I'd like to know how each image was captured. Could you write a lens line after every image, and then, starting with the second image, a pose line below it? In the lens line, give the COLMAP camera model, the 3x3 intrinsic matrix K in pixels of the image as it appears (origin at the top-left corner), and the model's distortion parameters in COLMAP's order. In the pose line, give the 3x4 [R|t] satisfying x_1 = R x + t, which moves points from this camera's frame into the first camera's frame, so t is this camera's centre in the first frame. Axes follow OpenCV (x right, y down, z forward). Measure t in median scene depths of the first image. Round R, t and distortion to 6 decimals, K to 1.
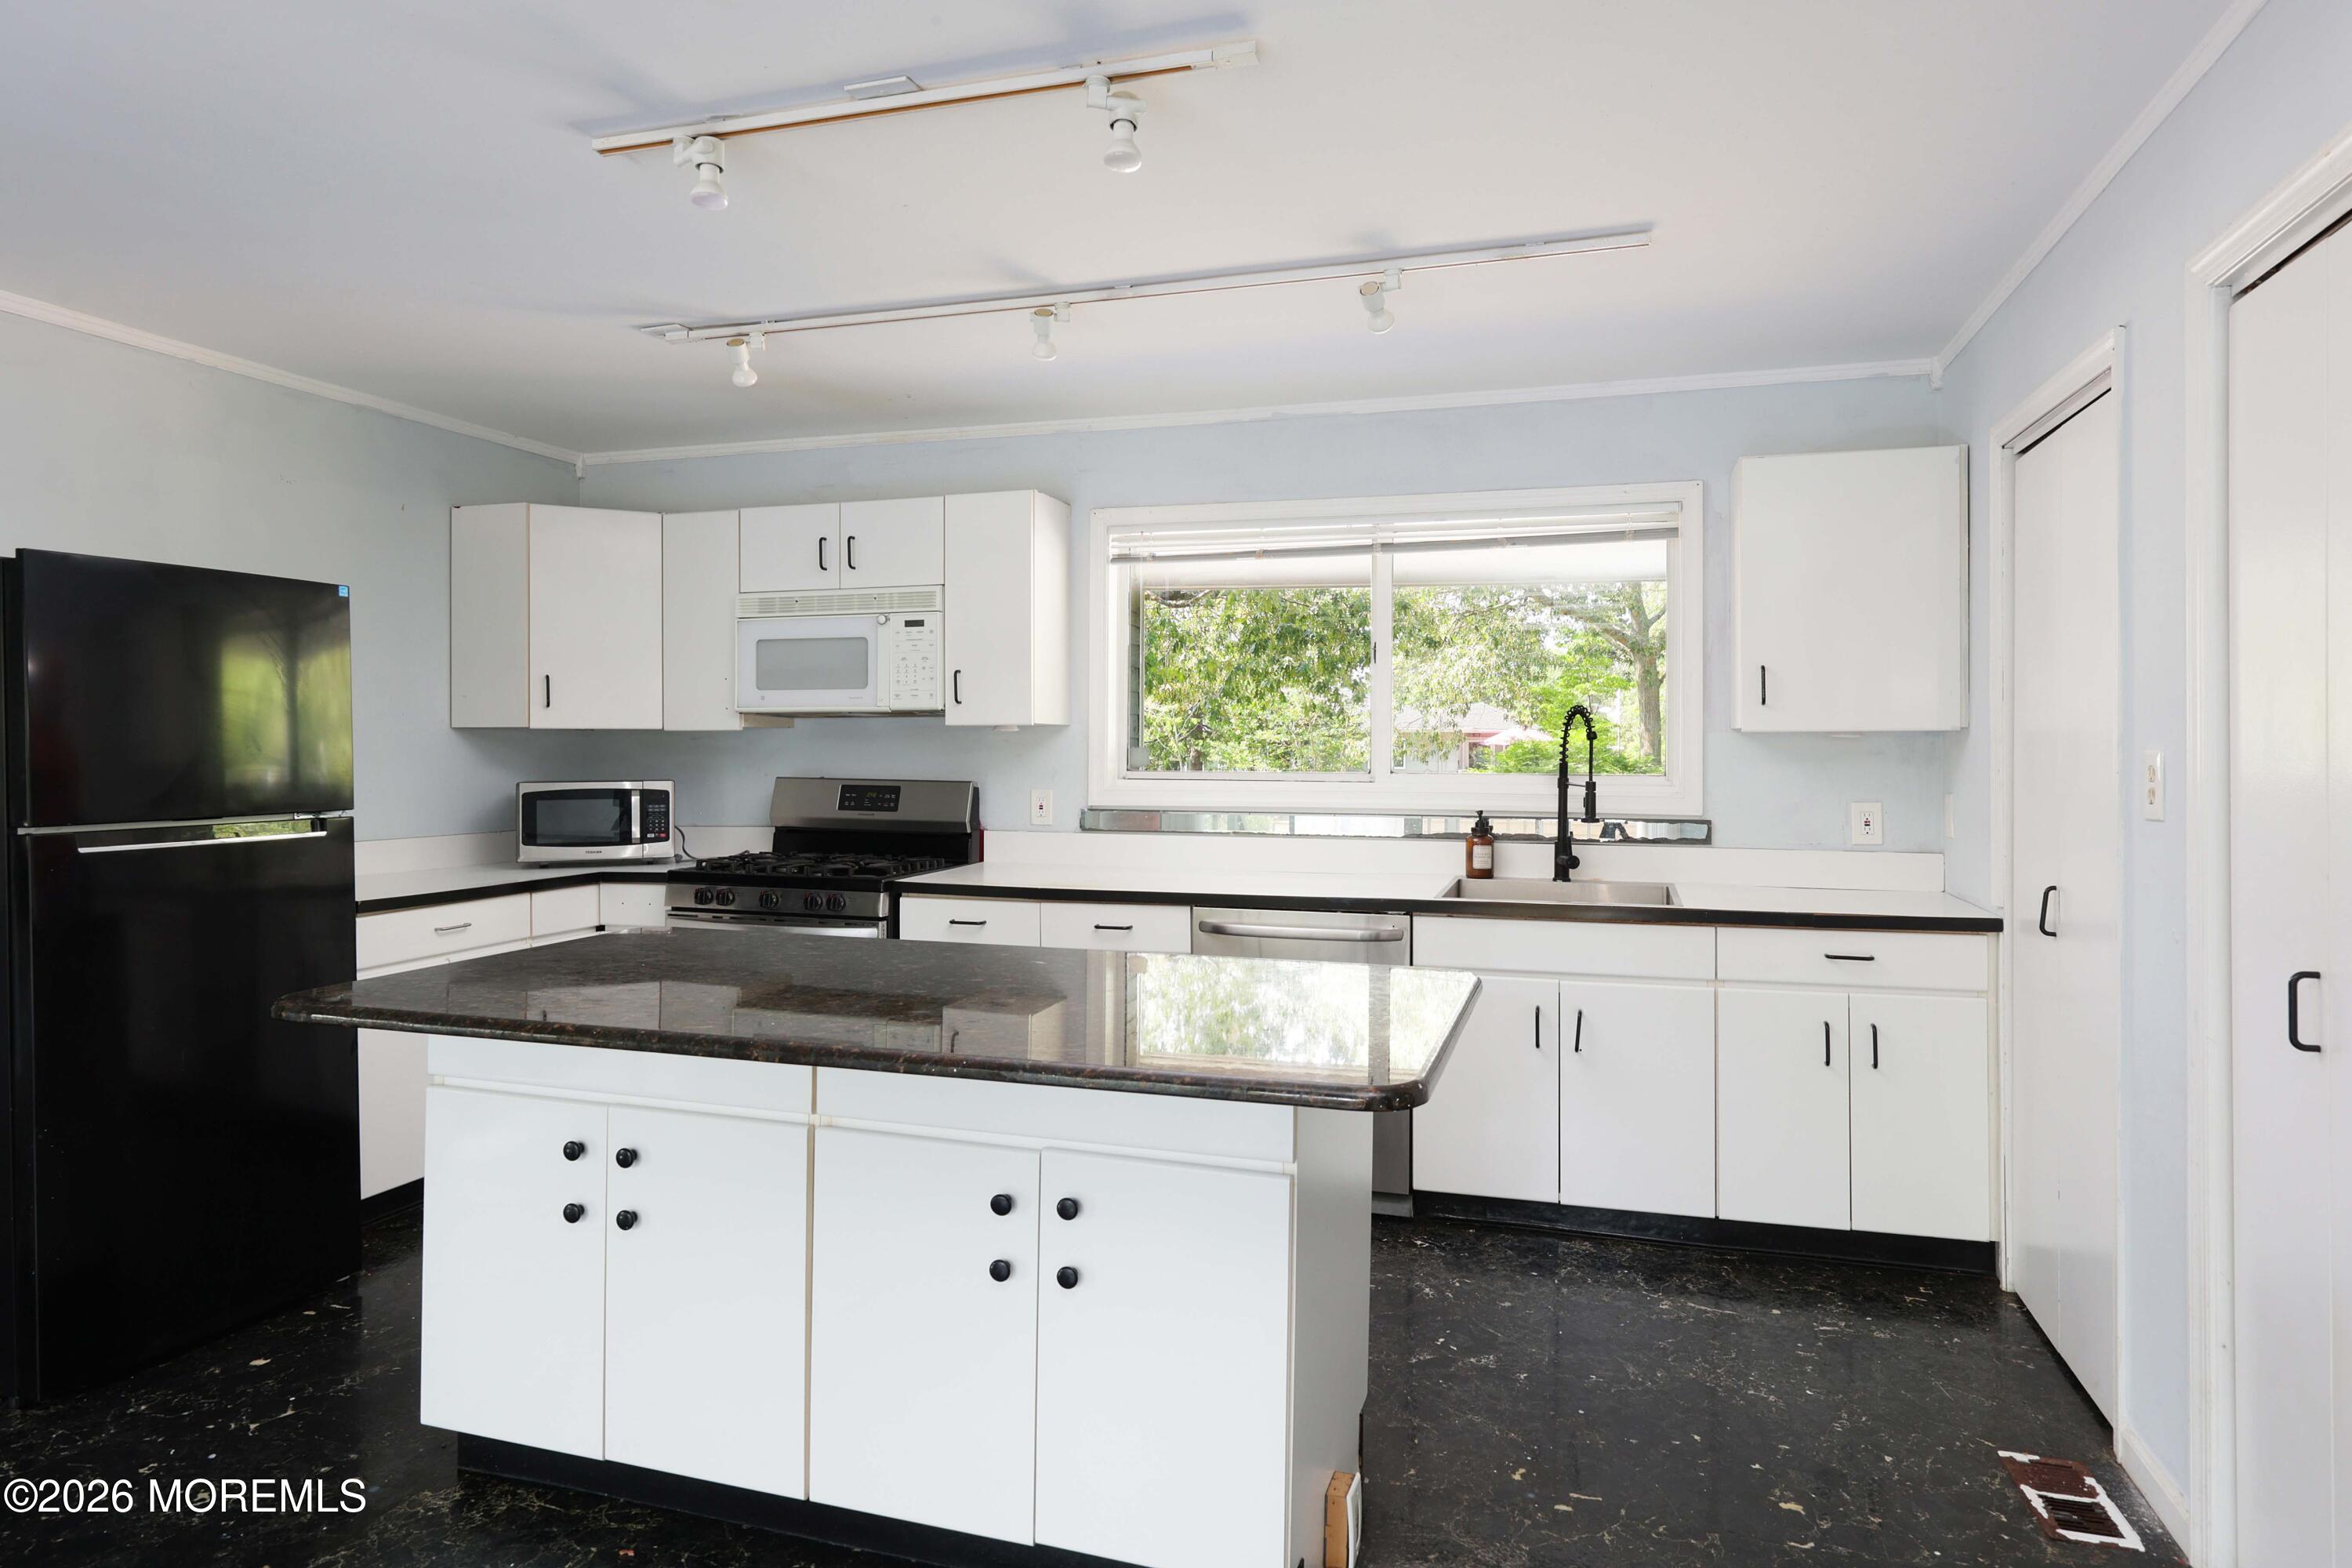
lens RADIAL K [[1345.1, 0, 1150.7], [0, 1345.1, 748.7], [0, 0, 1]] dist [-0.000121, 0.000052]
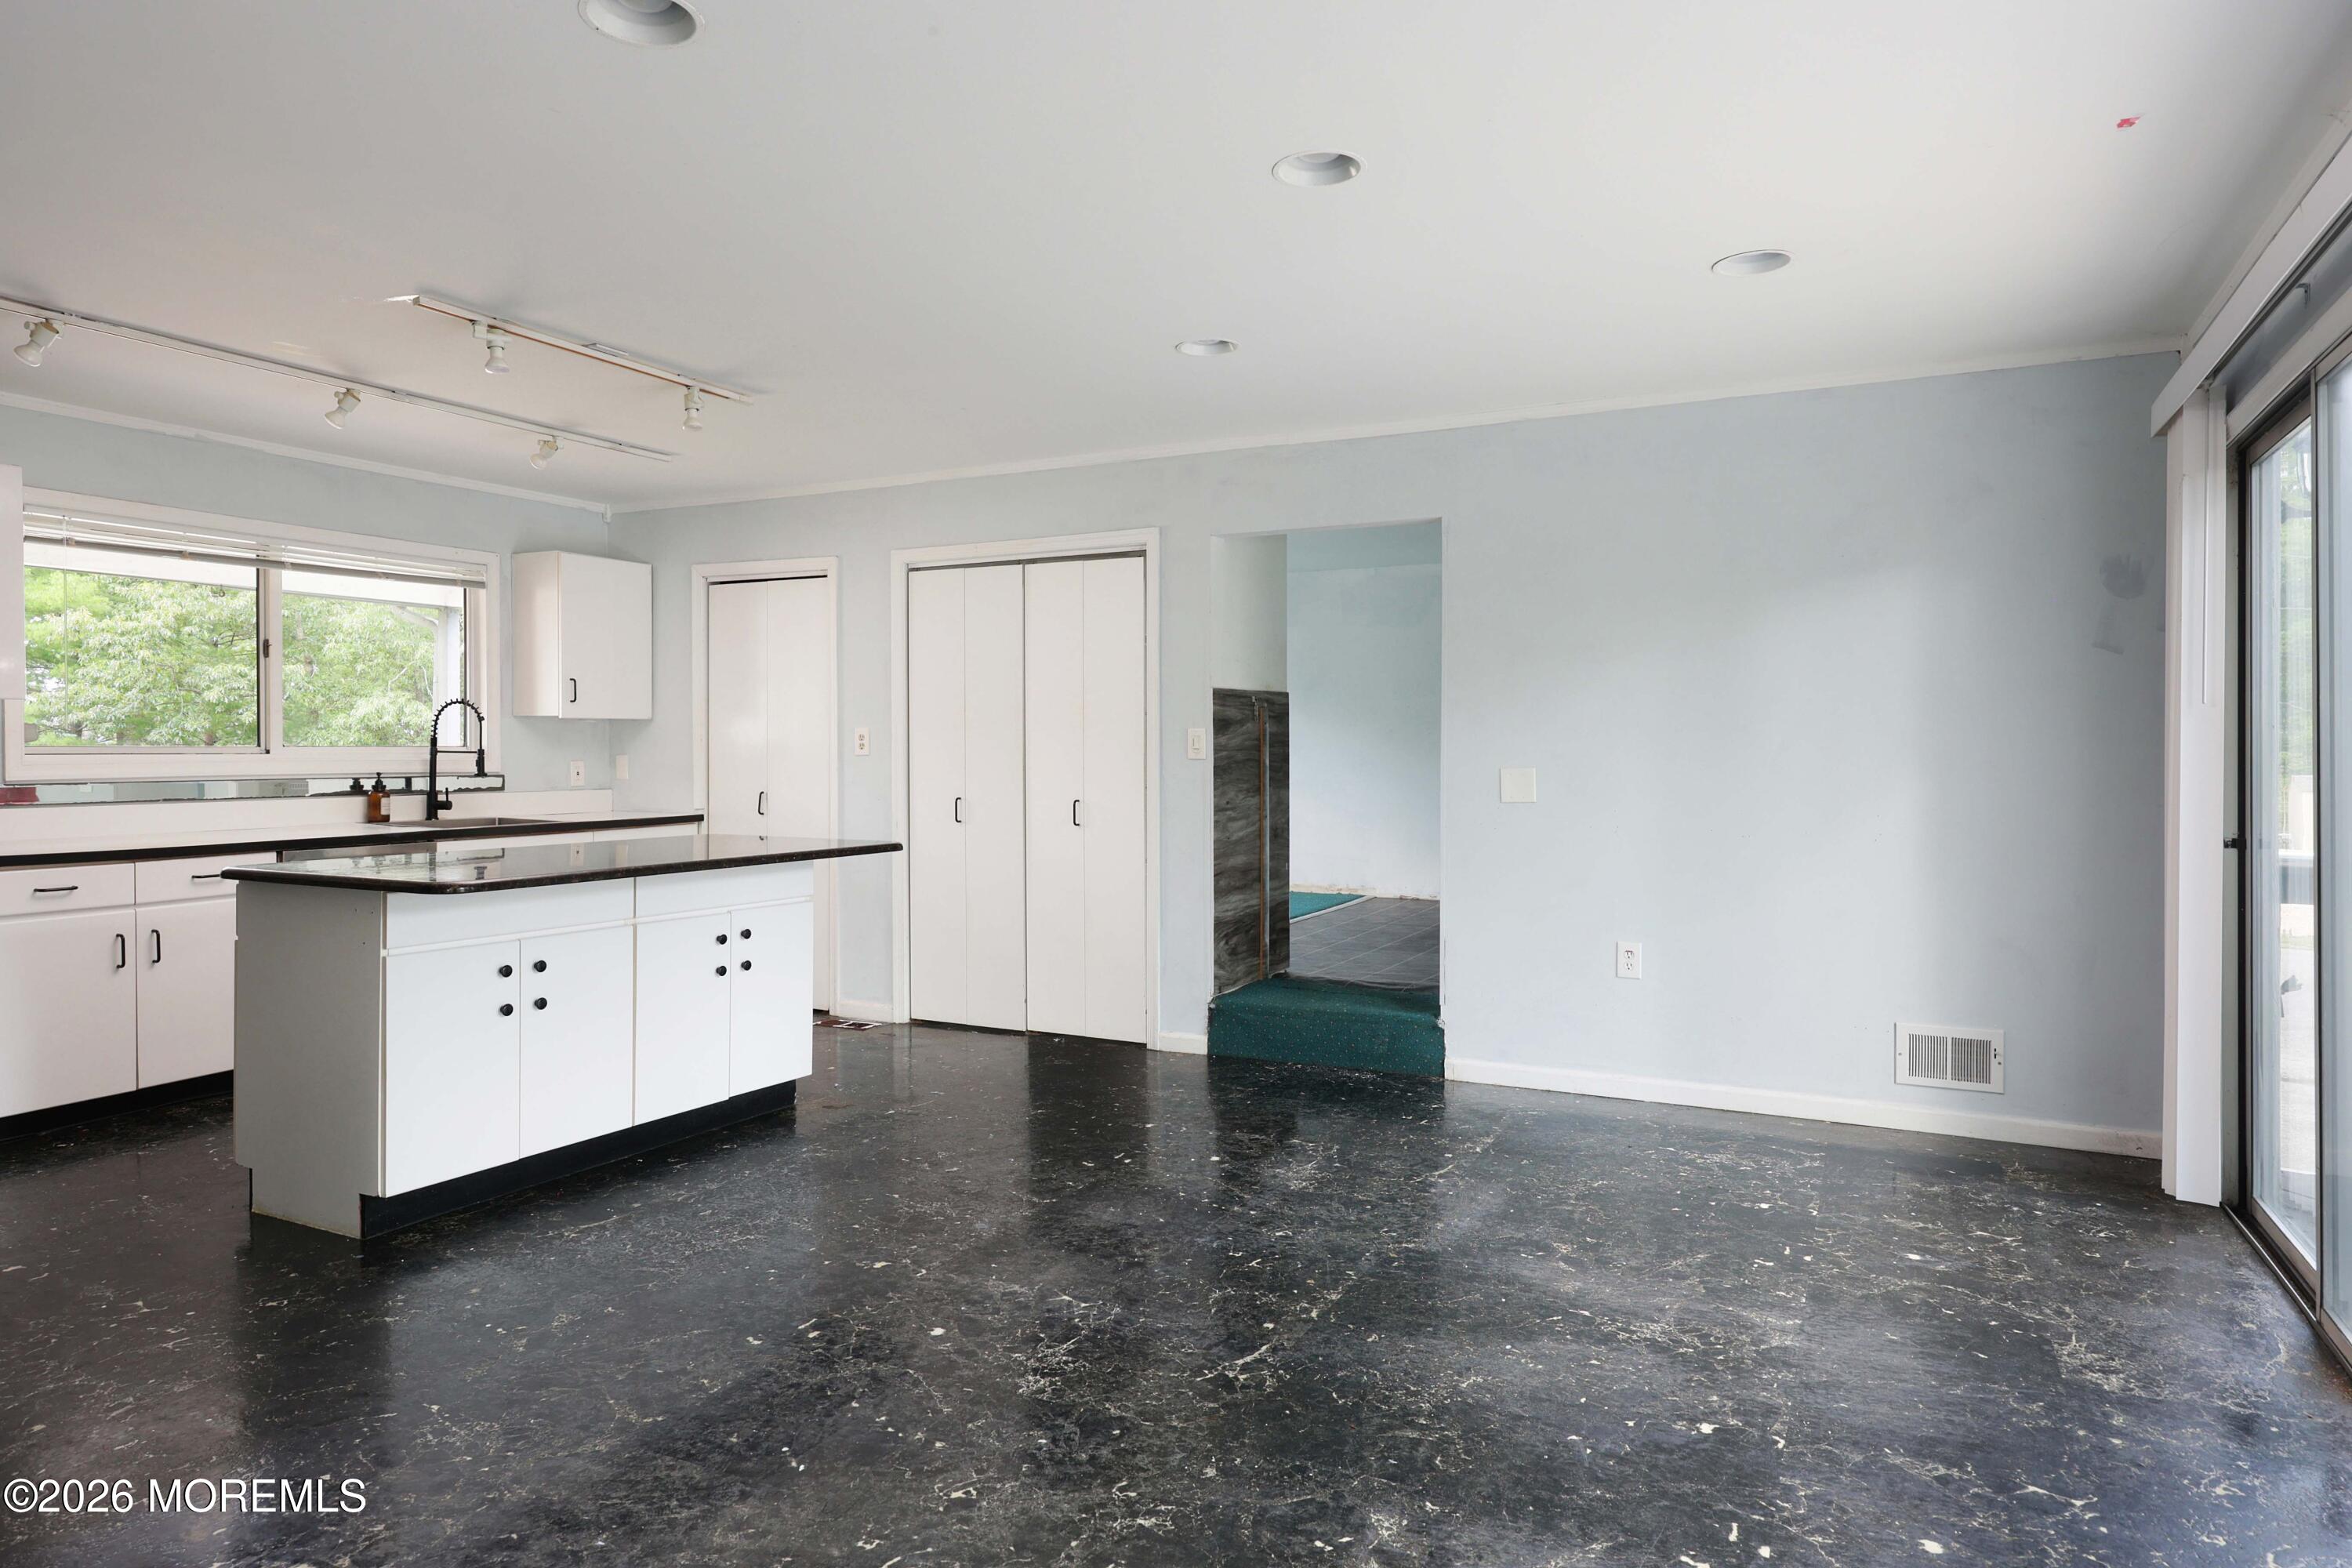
lens RADIAL K [[1335.8, 0, 1122.7], [0, 1335.8, 769.6], [0, 0, 1]] dist [-0.001469, -0.000360]
pose [[0.215744, -0.021585, 0.976211, -0.928006], [-0.000662, 0.999752, 0.022252, 0.012401], [-0.976450, -0.005447, 0.215676, -0.026747]]
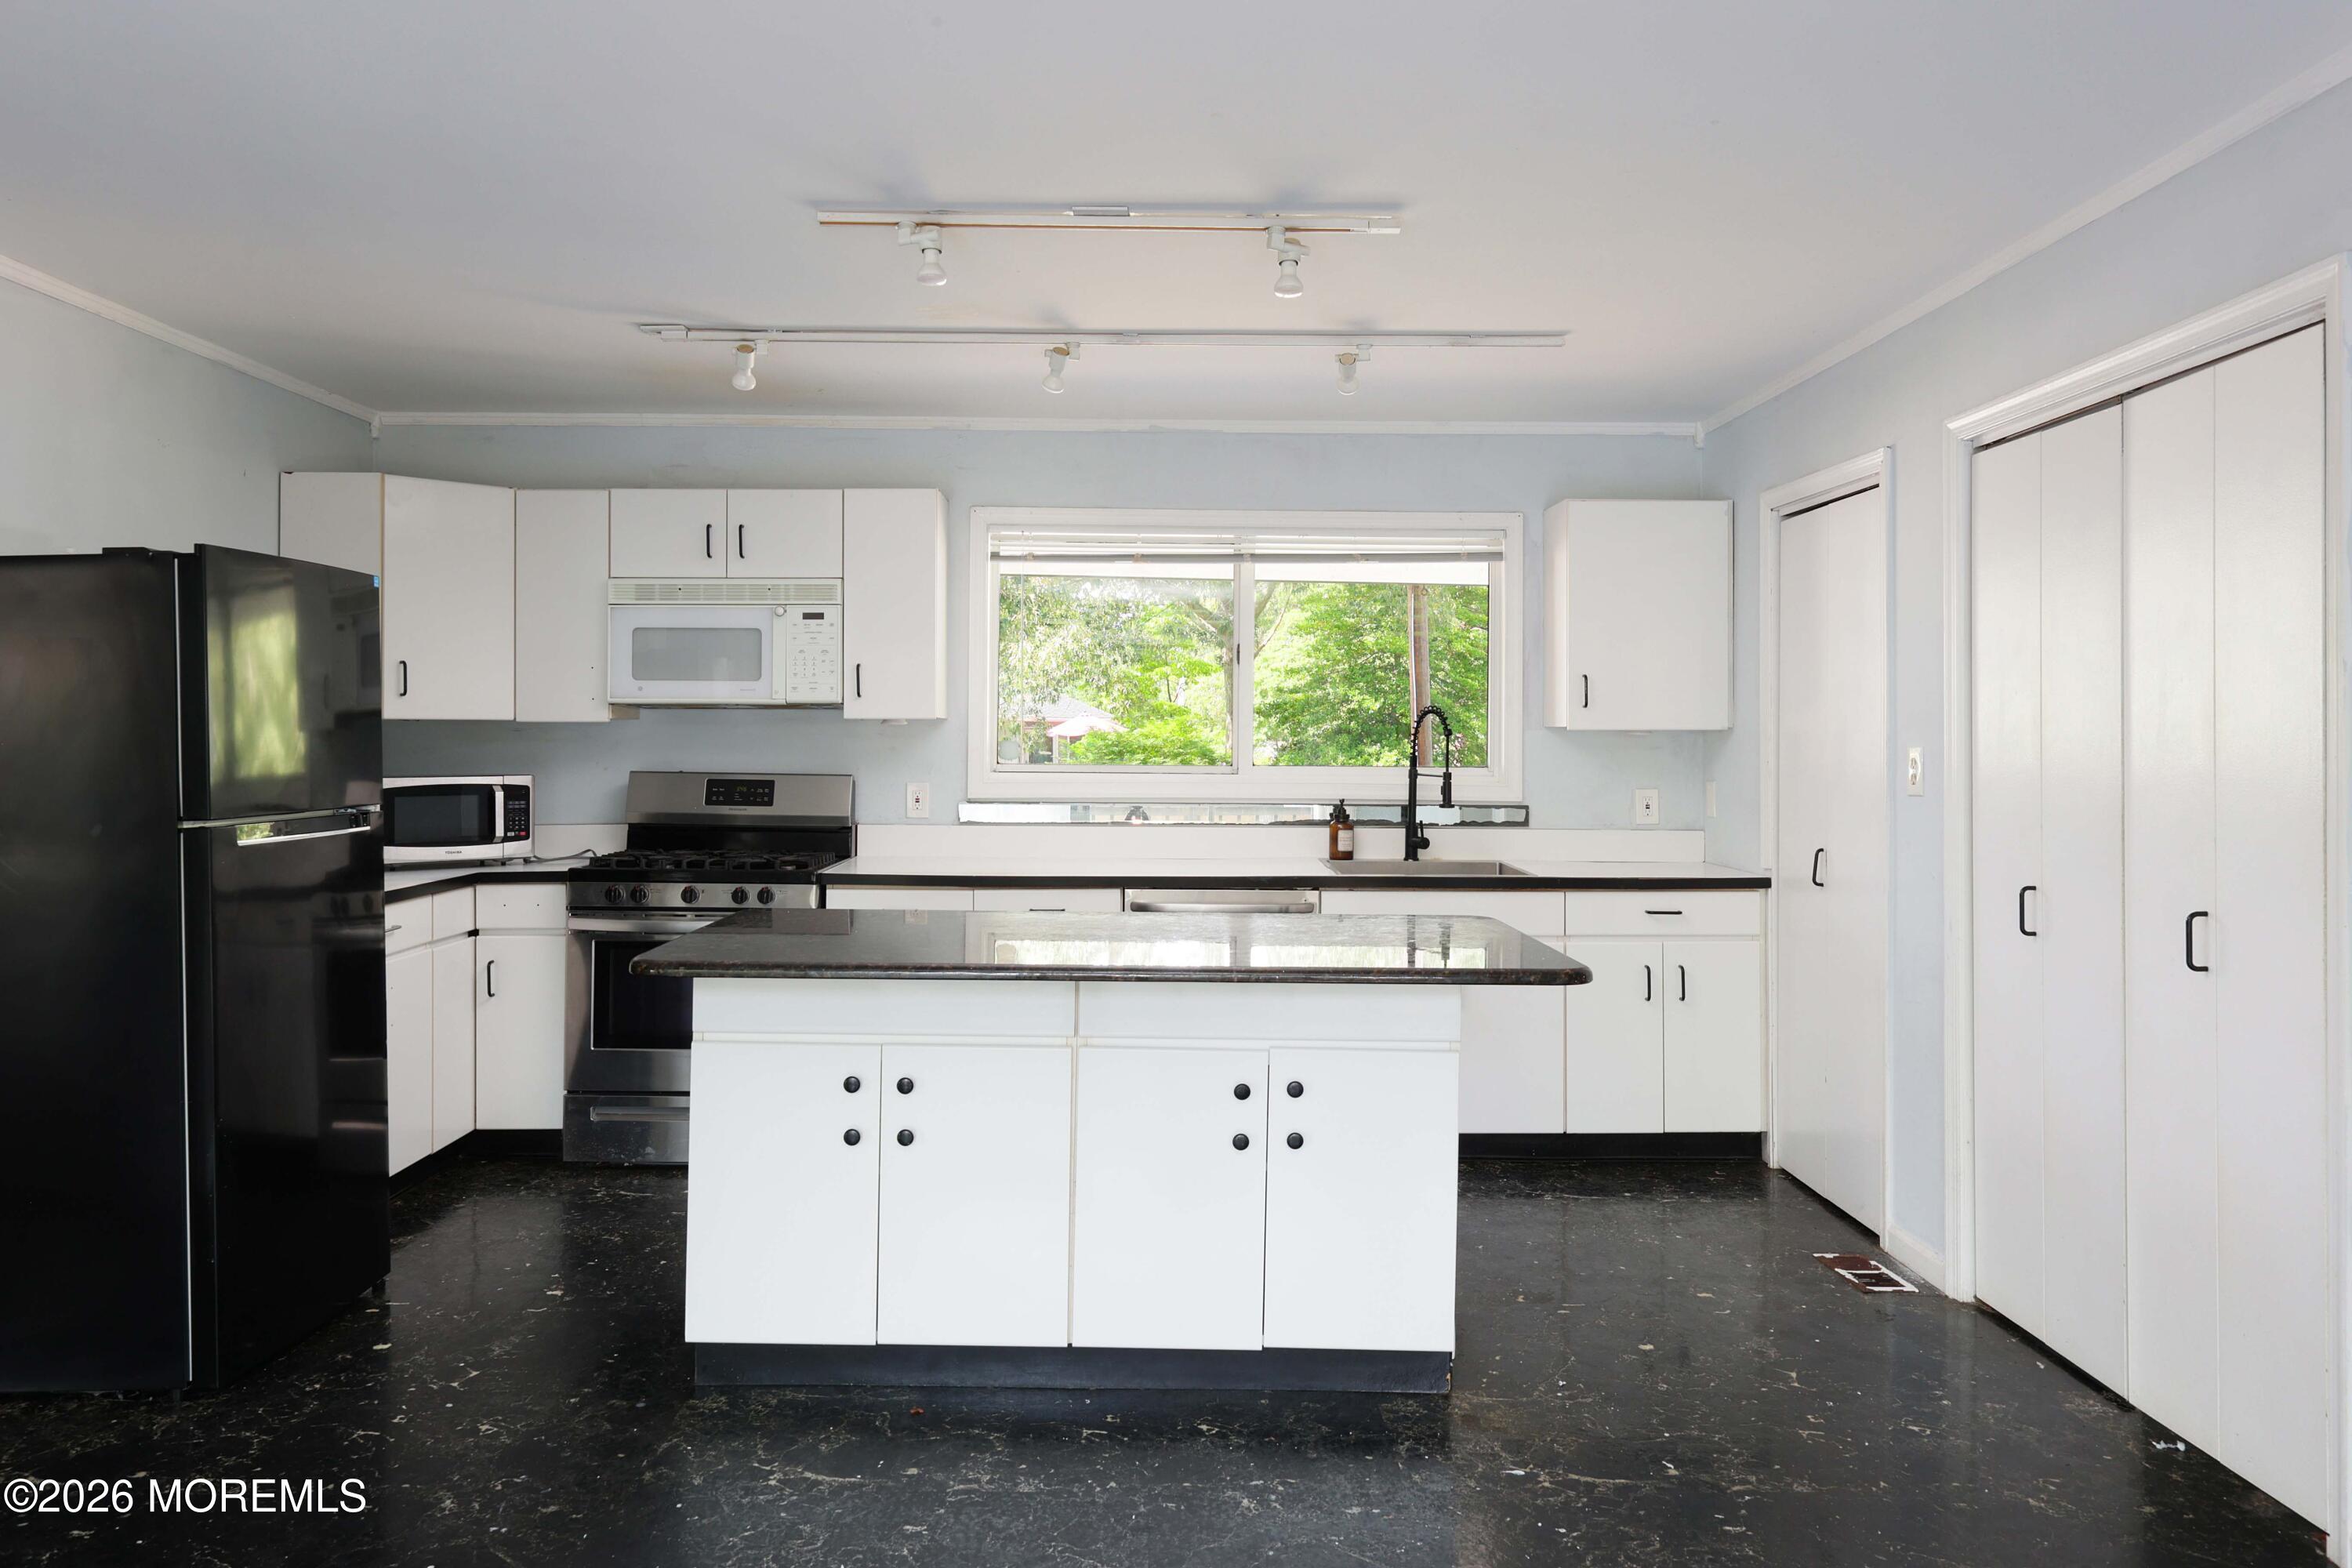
lens RADIAL K [[1598.3, 0, 1163.6], [0, 1598.3, 733.5], [0, 0, 1]] dist [0.002121, -0.001097]
pose [[0.950934, 0.004278, 0.309364, -0.309815], [-0.003159, 0.999987, -0.004117, -0.002295], [-0.309378, 0.002937, 0.950935, -0.215127]]
